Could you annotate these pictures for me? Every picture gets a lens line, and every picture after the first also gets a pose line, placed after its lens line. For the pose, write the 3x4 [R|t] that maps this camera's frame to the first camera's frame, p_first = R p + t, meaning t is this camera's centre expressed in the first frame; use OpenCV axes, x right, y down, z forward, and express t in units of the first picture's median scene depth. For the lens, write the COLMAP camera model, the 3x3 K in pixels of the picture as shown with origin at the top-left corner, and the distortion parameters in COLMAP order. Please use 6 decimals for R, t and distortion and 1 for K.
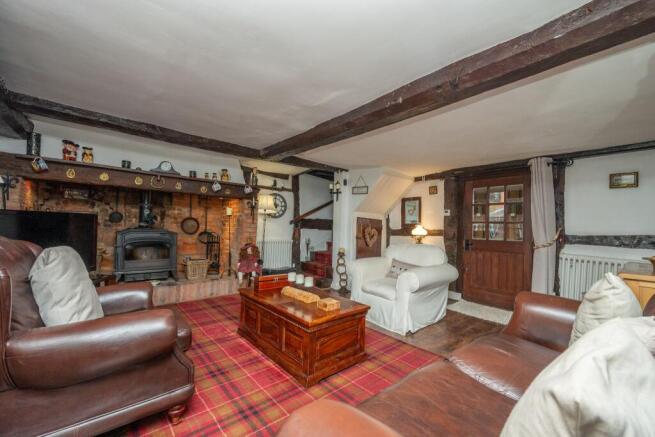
lens RADIAL K [[262.5, 0, 327.5], [0, 262.5, 218.5], [0, 0, 1]] dist [-0.001184, -0.000043]
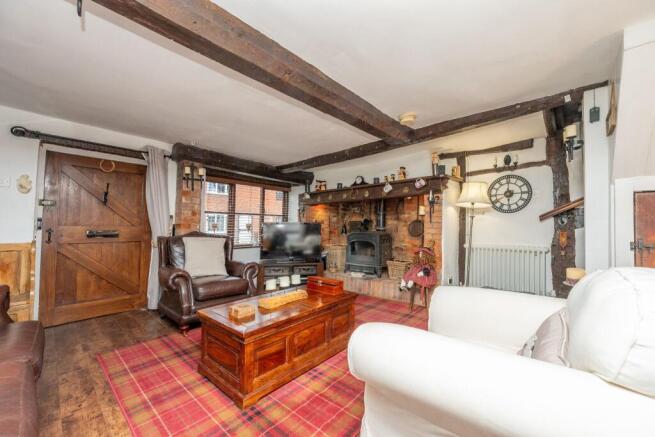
lens RADIAL K [[262.5, 0, 327.5], [0, 262.5, 218.5], [0, 0, 1]] dist [-0.001184, -0.000043]
pose [[0.151148, -0.065000, -0.986372, 0.421712], [0.045108, 0.997250, -0.058805, 0.034557], [0.987481, -0.035605, 0.153664, 0.507339]]
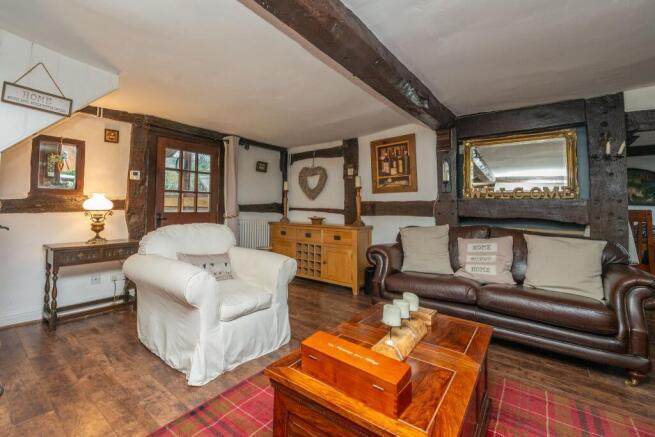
lens RADIAL K [[297.2, 0, 283.1], [0, 297.2, 191.6], [0, 0, 1]] dist [-0.016177, 0.000015]
pose [[-0.139022, 0.010771, 0.990231, -0.338751], [-0.059286, 0.998057, -0.019180, 0.011964], [-0.988513, -0.061373, -0.138113, 0.682105]]
